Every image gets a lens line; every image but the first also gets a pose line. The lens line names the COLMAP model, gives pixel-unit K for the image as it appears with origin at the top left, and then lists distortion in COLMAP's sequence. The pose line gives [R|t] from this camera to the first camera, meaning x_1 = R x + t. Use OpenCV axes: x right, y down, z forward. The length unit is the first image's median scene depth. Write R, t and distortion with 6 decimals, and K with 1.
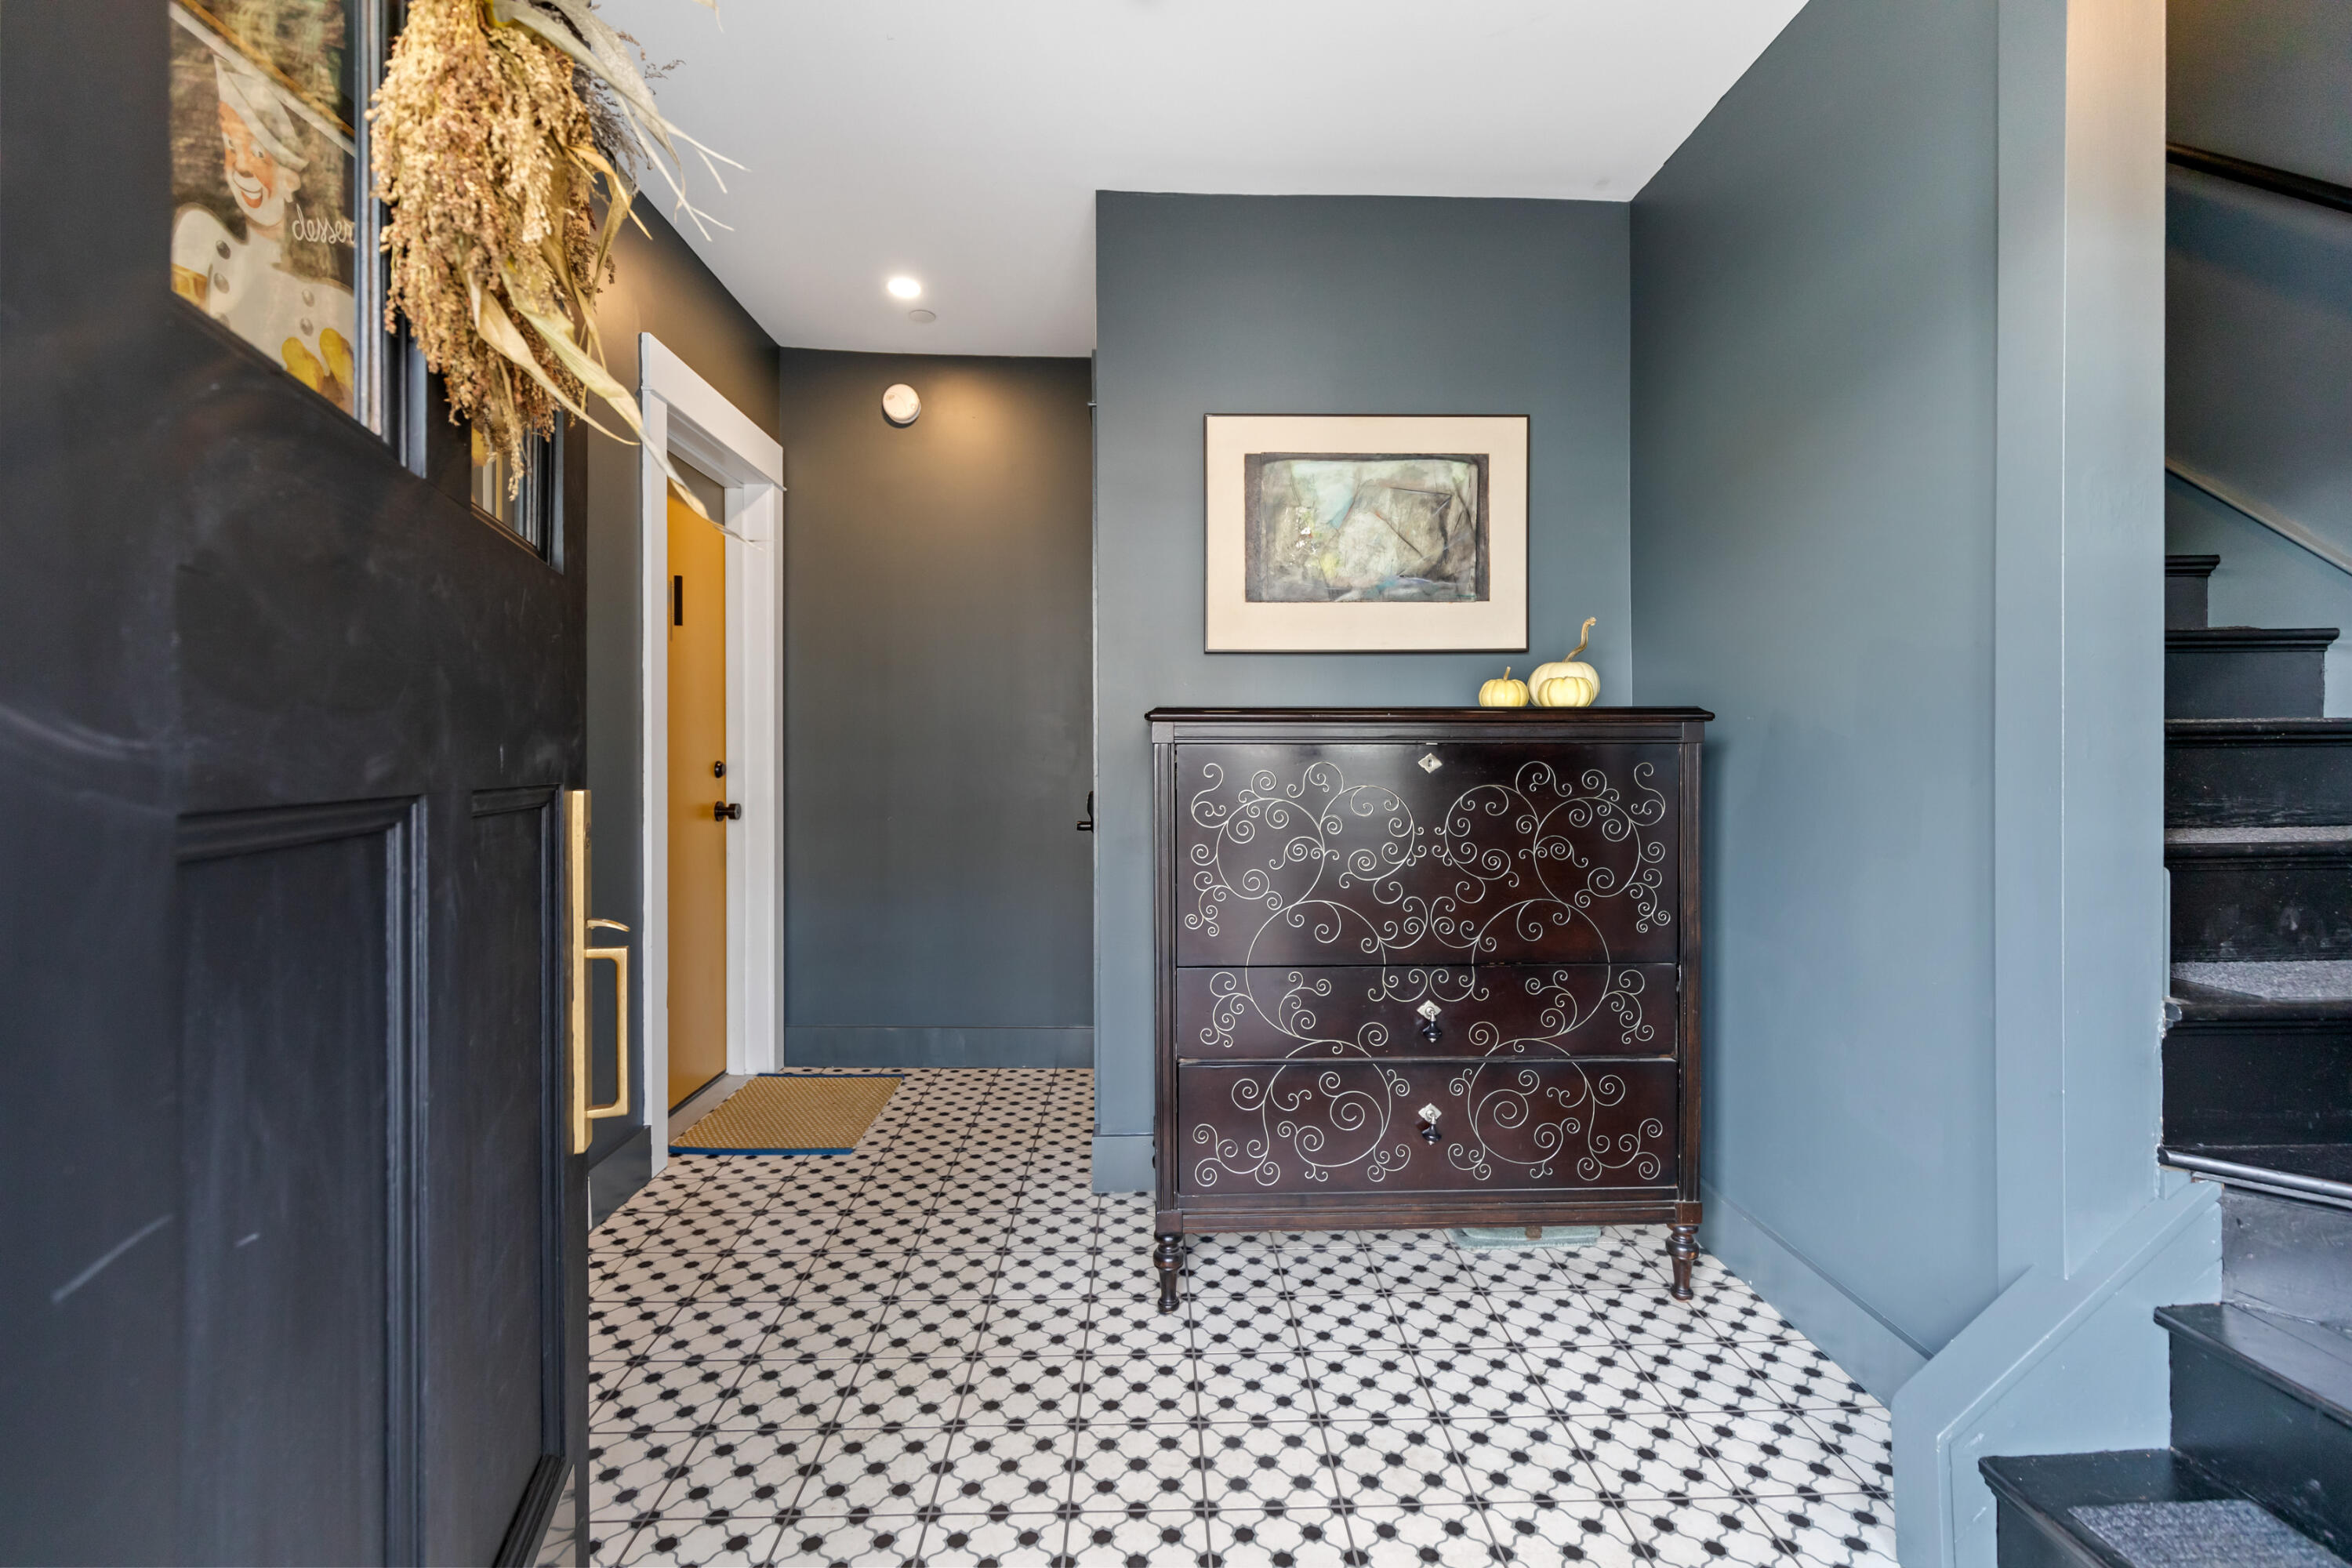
lens RADIAL K [[1051.0, 0, 1176.0], [0, 1051.0, 784.0], [0, 0, 1]] dist [0.001664, -0.000470]
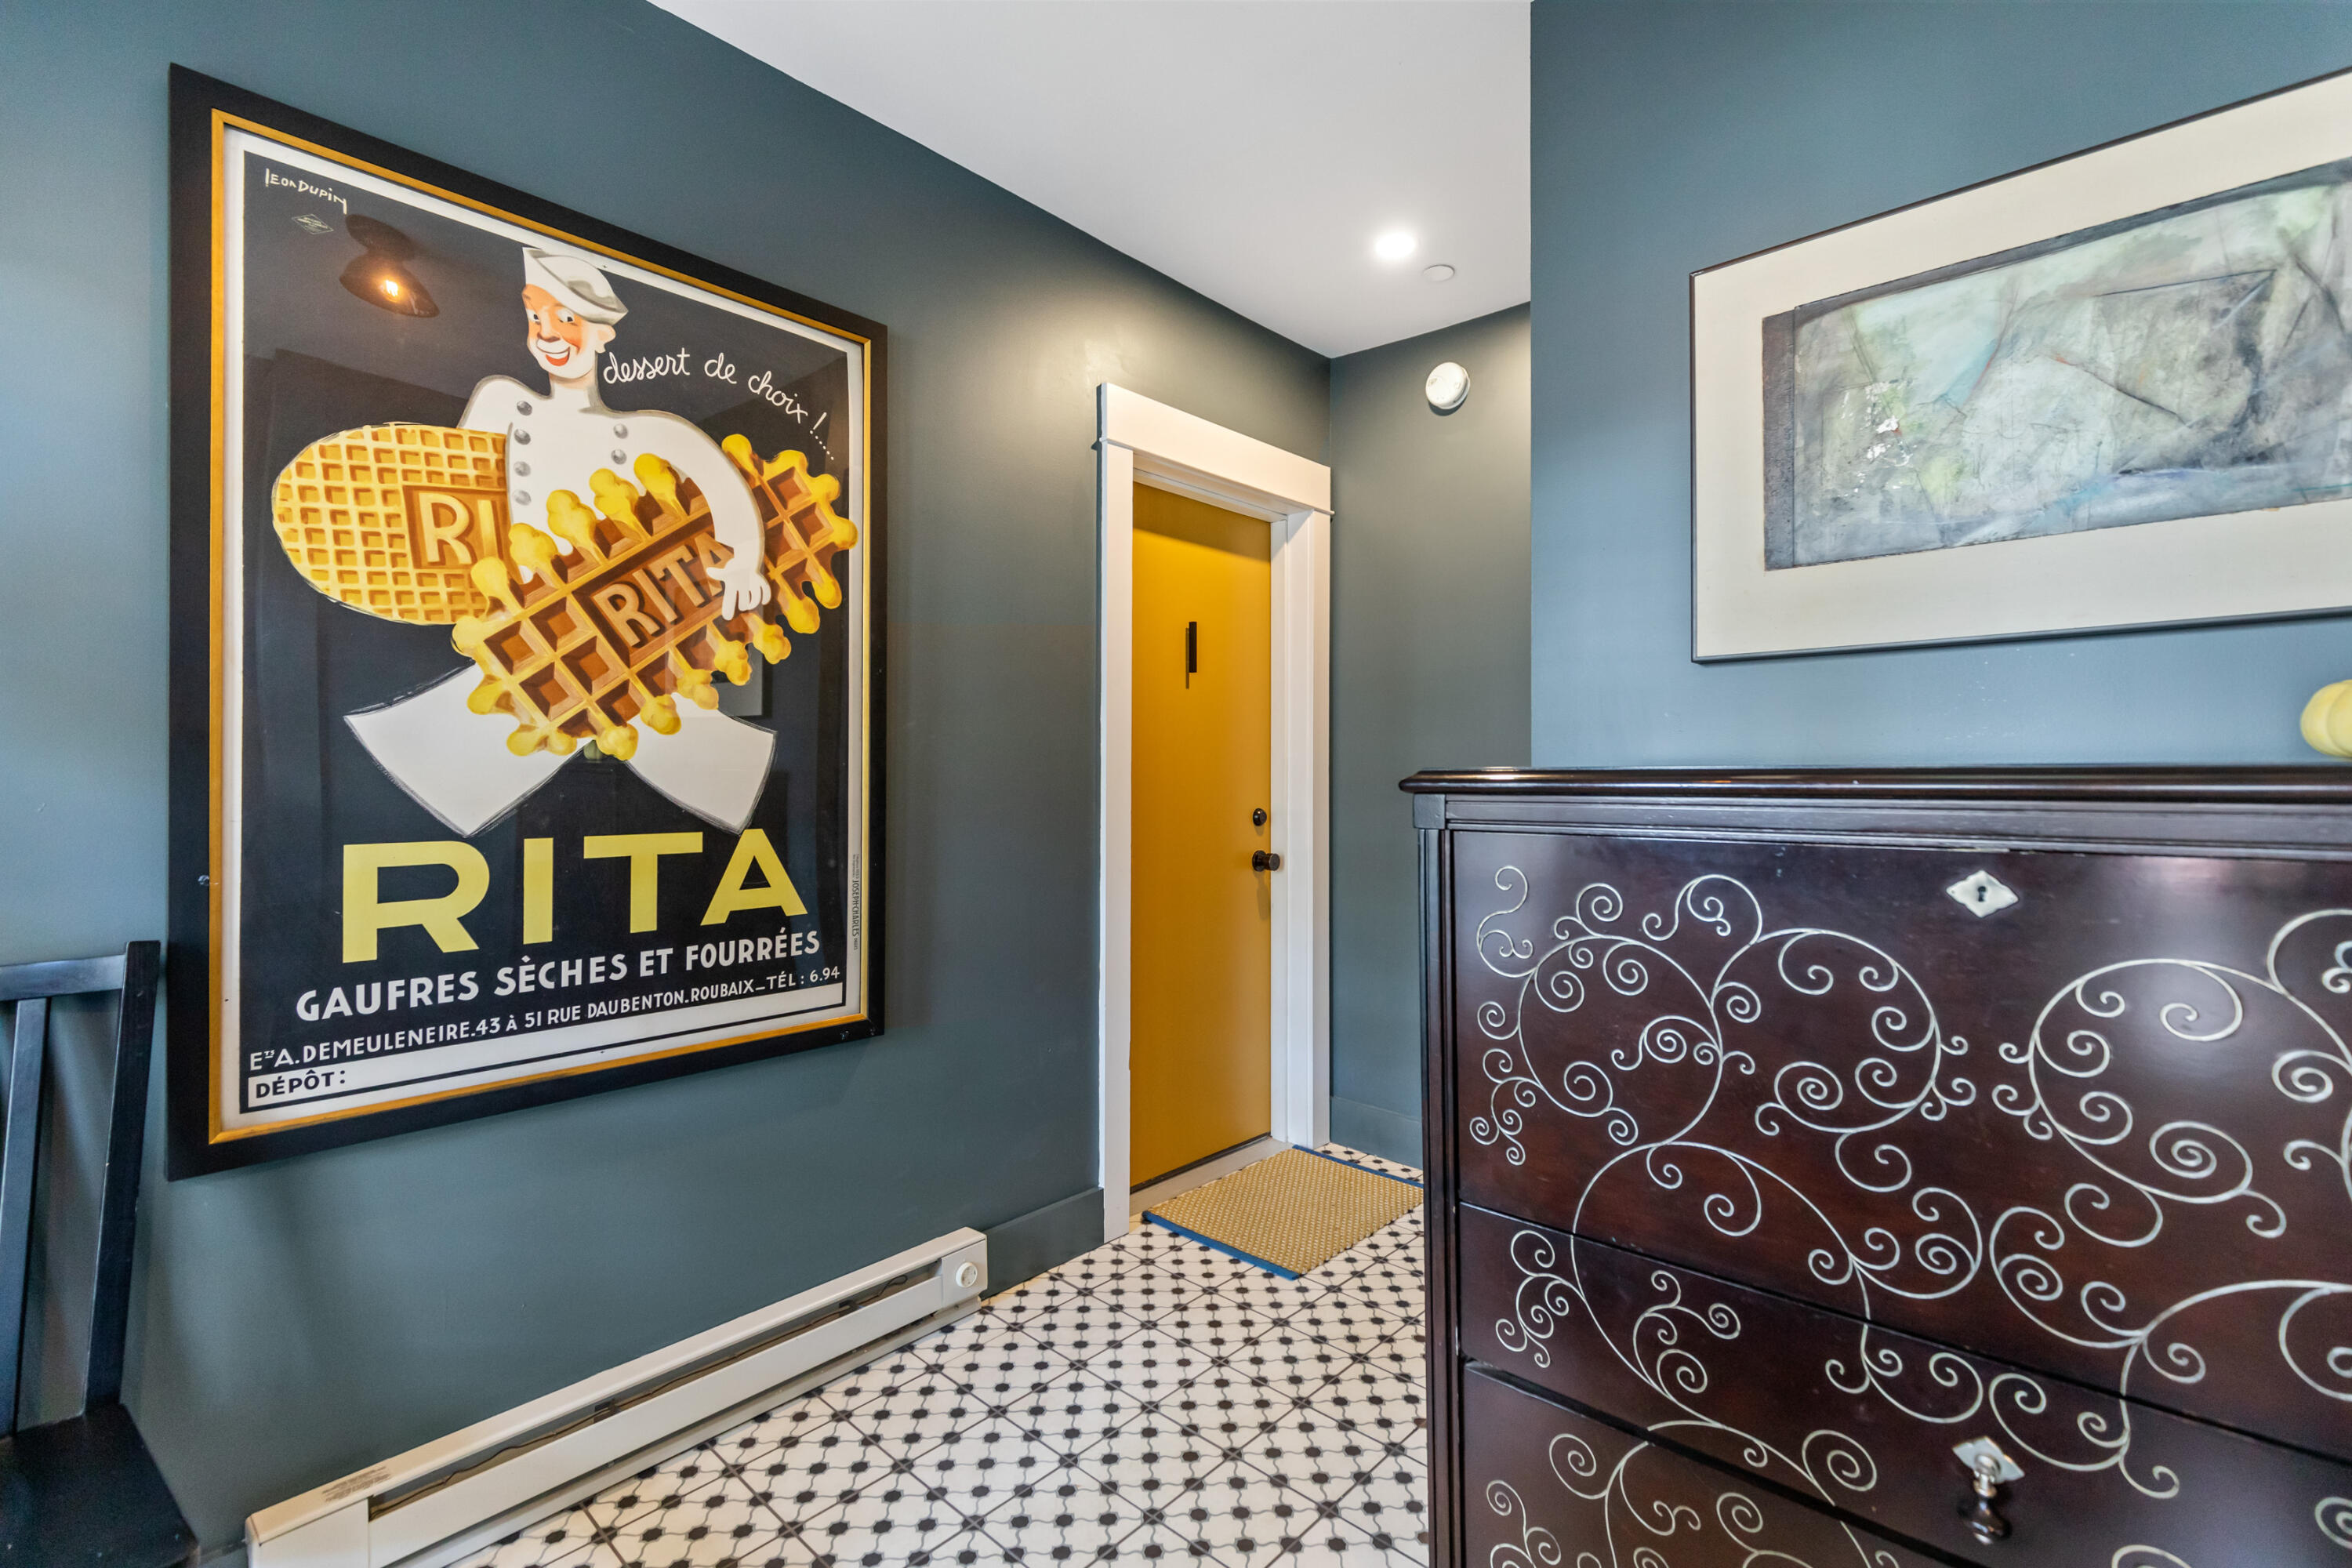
lens RADIAL K [[1051.0, 0, 1176.0], [0, 1051.0, 784.0], [0, 0, 1]] dist [0.001664, -0.000470]
pose [[0.717196, 0.003013, -0.696865, 0.239919], [-0.014897, 0.999828, -0.011009, -0.043556], [0.696712, 0.018277, 0.717118, 0.356497]]
